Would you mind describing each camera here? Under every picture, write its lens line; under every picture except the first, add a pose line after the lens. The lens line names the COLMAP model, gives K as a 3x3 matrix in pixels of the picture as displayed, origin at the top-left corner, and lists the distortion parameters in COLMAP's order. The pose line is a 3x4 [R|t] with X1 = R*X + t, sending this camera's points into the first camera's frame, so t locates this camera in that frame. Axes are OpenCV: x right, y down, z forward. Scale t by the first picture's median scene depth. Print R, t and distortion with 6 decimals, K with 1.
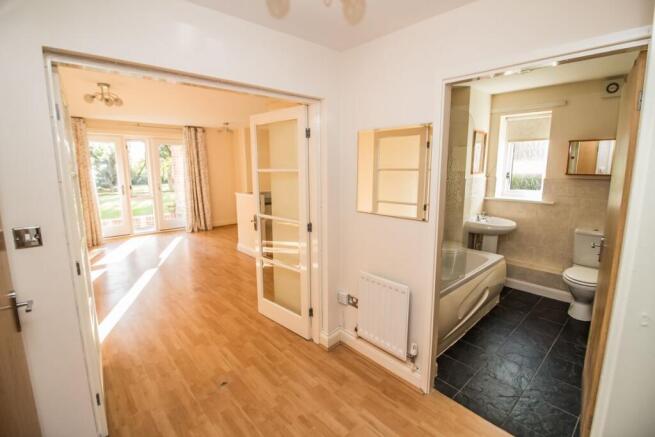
lens RADIAL K [[300.6, 0, 329.1], [0, 300.6, 210.6], [0, 0, 1]] dist [0.001611, -0.013167]
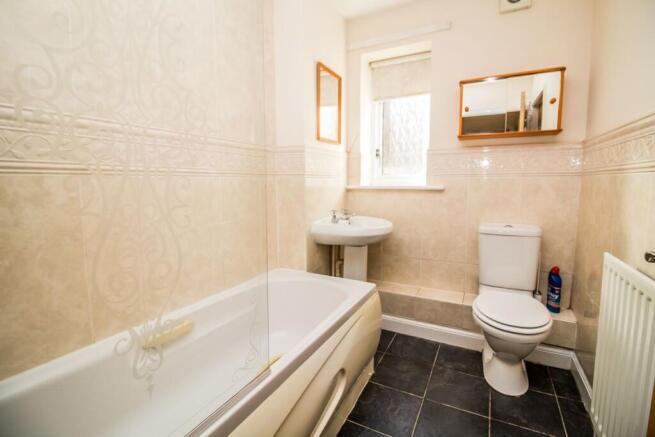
lens RADIAL K [[300.6, 0, 329.1], [0, 300.6, 210.6], [0, 0, 1]] dist [0.001611, -0.013167]
pose [[0.941343, -0.033680, 0.335767, 0.301250], [0.054491, 0.997120, -0.052751, 0.041008], [-0.333023, 0.067953, 0.940467, 0.474026]]
